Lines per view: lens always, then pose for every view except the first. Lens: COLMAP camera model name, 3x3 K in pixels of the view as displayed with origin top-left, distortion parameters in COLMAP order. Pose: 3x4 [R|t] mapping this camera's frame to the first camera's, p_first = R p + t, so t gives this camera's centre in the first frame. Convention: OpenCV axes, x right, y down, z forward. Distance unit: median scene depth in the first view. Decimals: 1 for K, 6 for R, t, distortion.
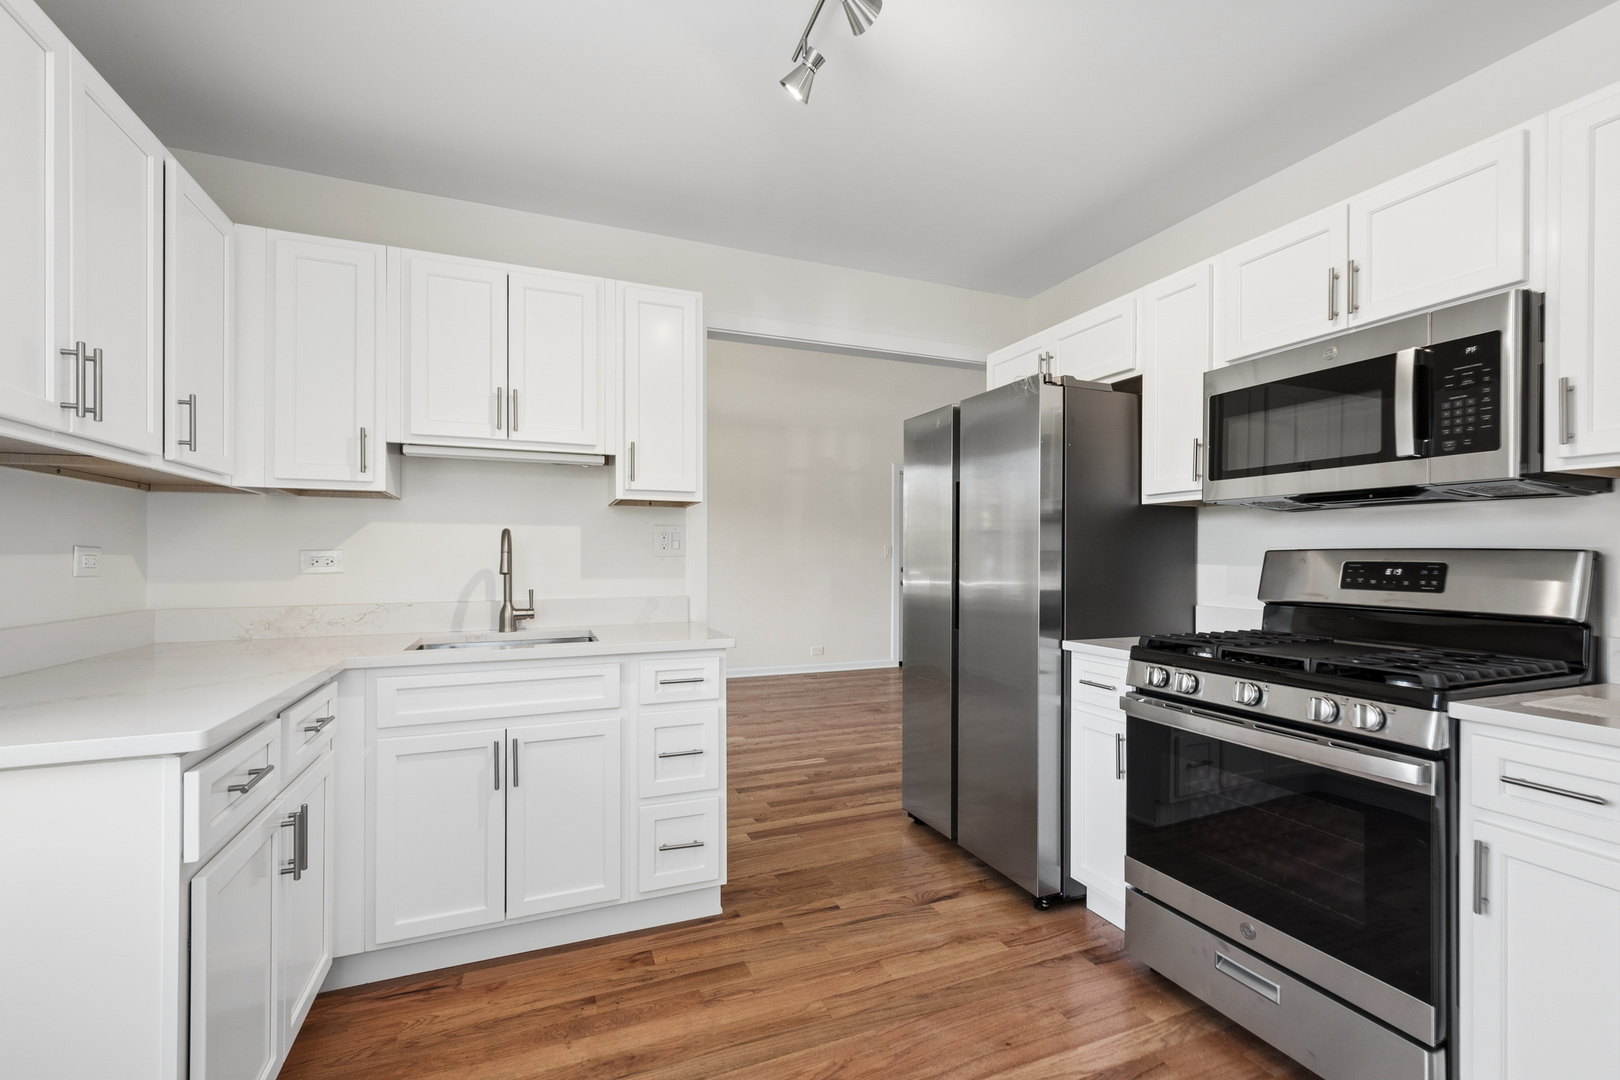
lens RADIAL K [[712.7, 0, 822.7], [0, 712.7, 550.9], [0, 0, 1]] dist [0.009483, -0.001666]
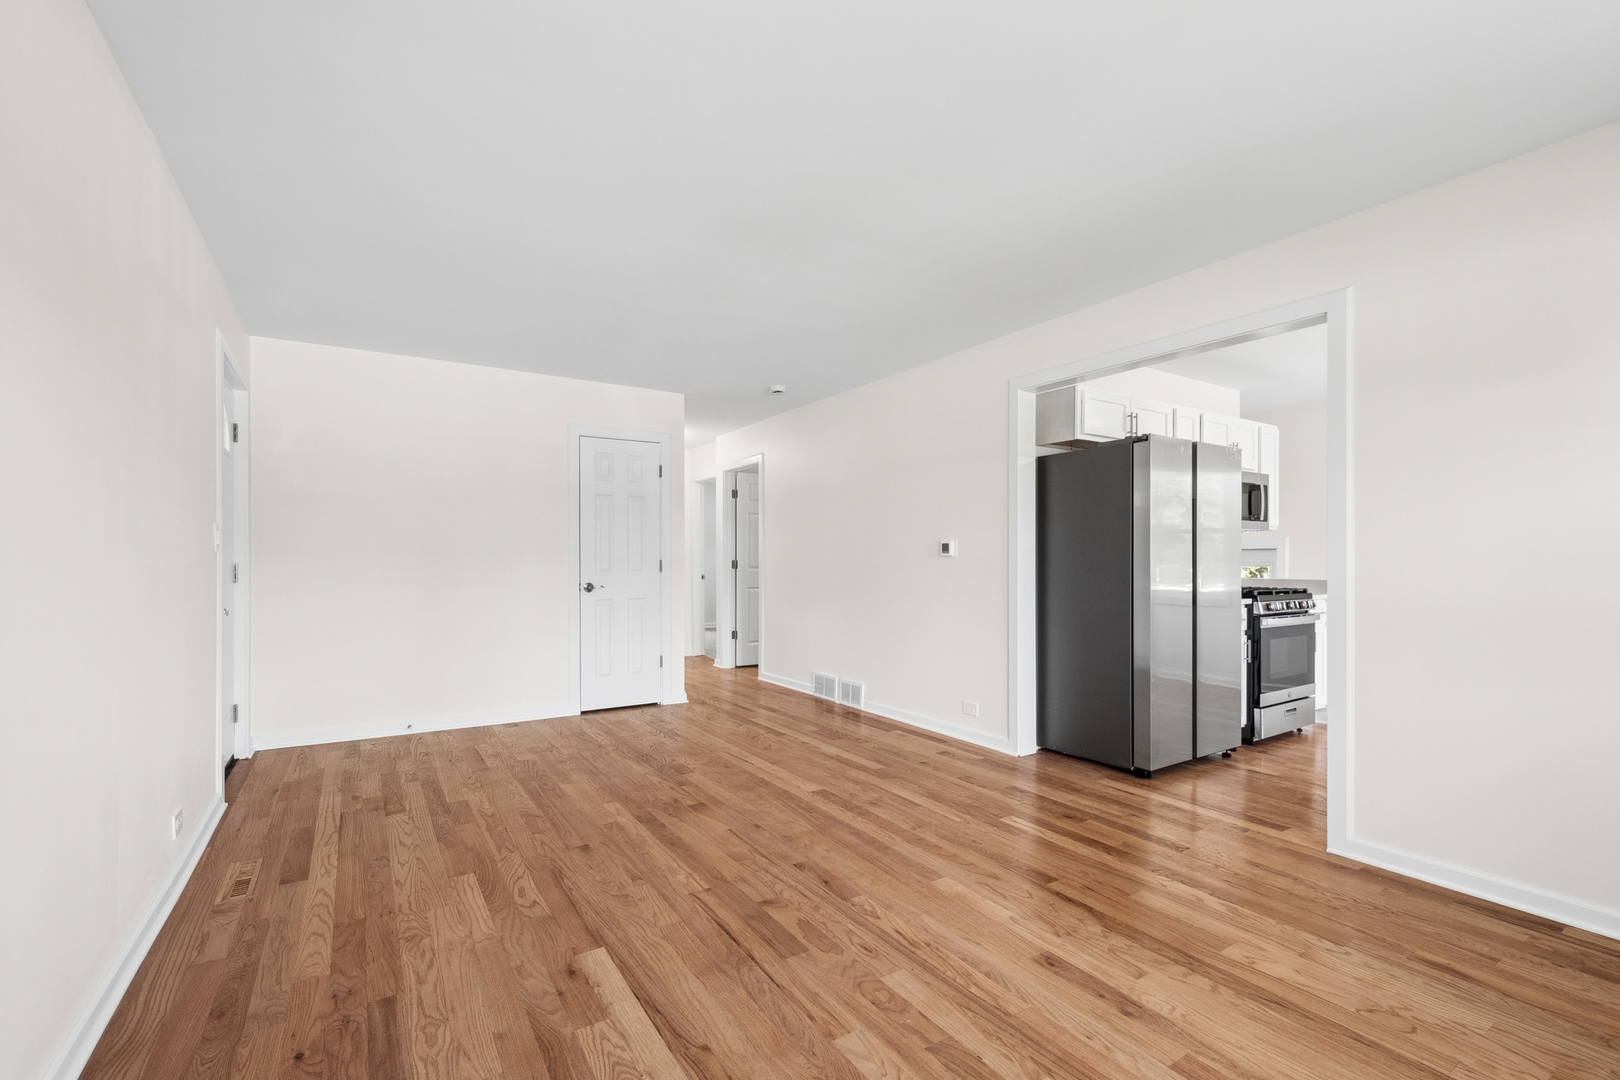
lens RADIAL K [[712.7, 0, 818.1], [0, 712.7, 551.7], [0, 0, 1]] dist [0.009483, -0.001666]
pose [[-0.177963, 0.009190, 0.983994, -0.701774], [-0.006426, 0.999924, -0.010501, 0.019069], [-0.984016, -0.008191, -0.177891, 1.318154]]
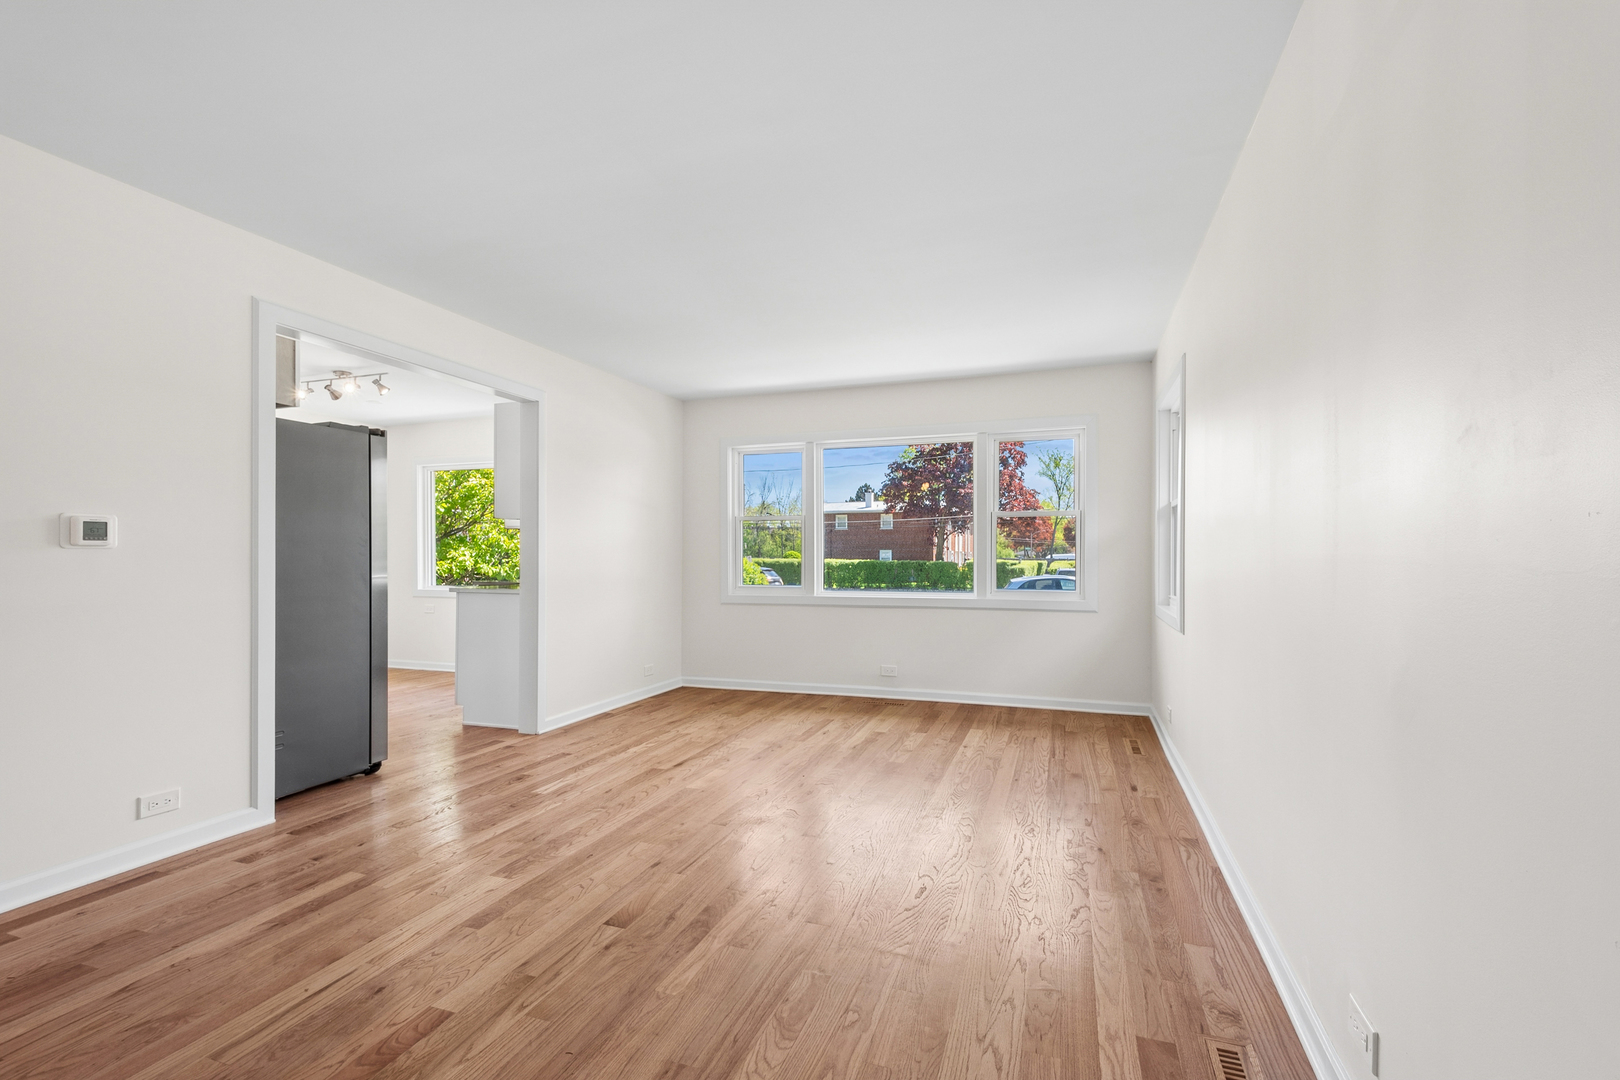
lens RADIAL K [[712.7, 0, 826.1], [0, 712.7, 551.9], [0, 0, 1]] dist [0.009483, -0.001666]
pose [[-0.663769, -0.005426, -0.747918, 0.392613], [0.003557, 0.999939, -0.010412, 0.026065], [0.747929, -0.009572, -0.663710, 1.772526]]
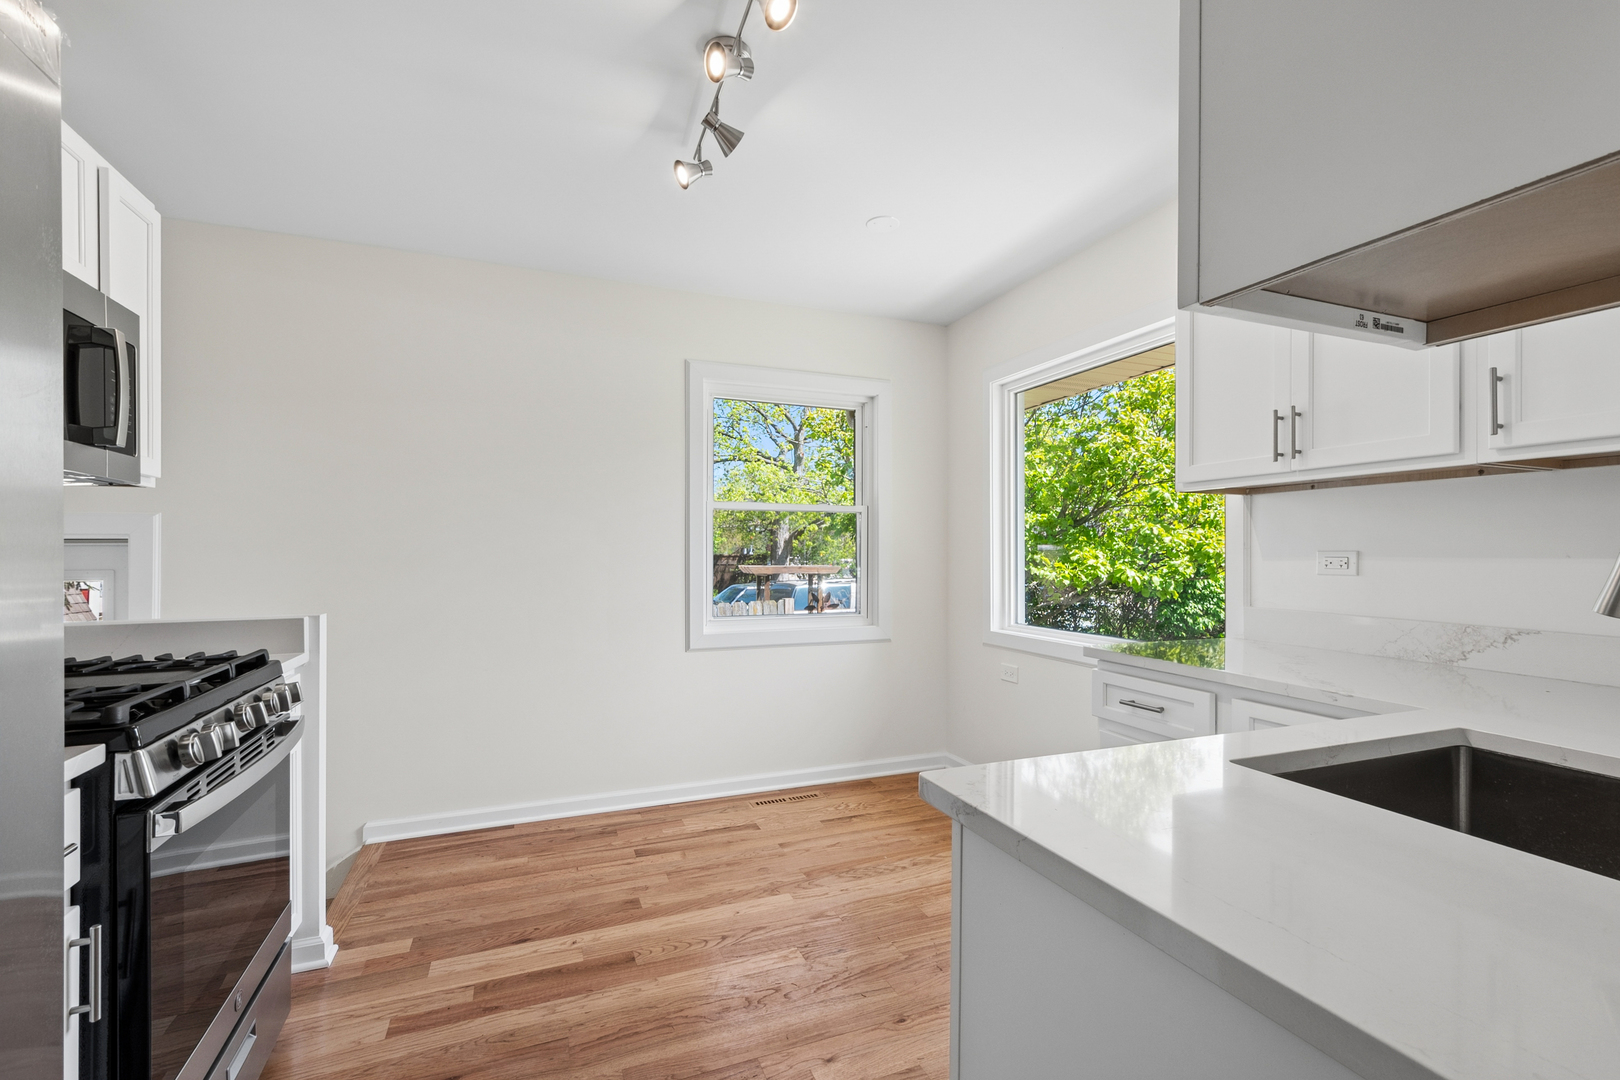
lens RADIAL K [[712.7, 0, 789.4], [0, 712.7, 562.3], [0, 0, 1]] dist [0.009483, -0.001666]
pose [[-0.999173, 0.011967, 0.038856, -0.036353], [0.011815, 0.999922, -0.004139, 0.015995], [-0.038903, -0.003677, -0.999236, 0.750243]]
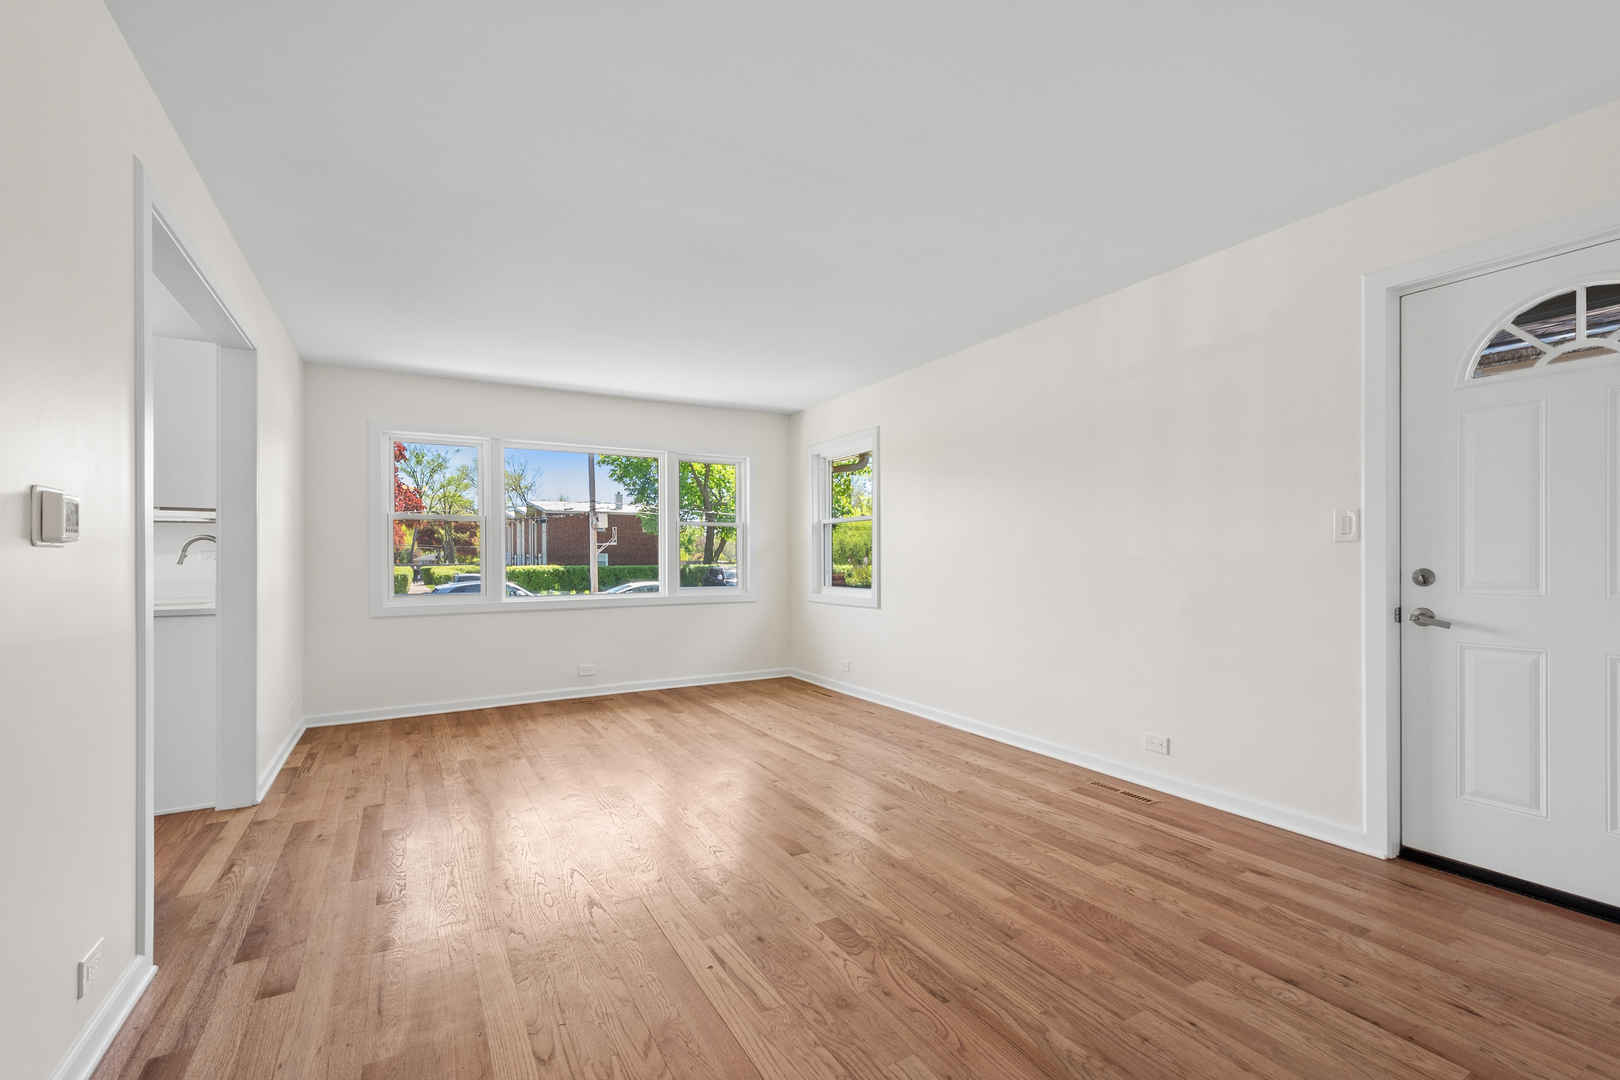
lens RADIAL K [[712.7, 0, 828.8], [0, 712.7, 561.6], [0, 0, 1]] dist [0.009483, -0.001666]
pose [[0.144629, 0.002106, -0.989484, 0.748982], [0.011195, 0.999930, 0.003764, 0.024411], [0.989423, -0.011621, 0.144596, 1.243824]]
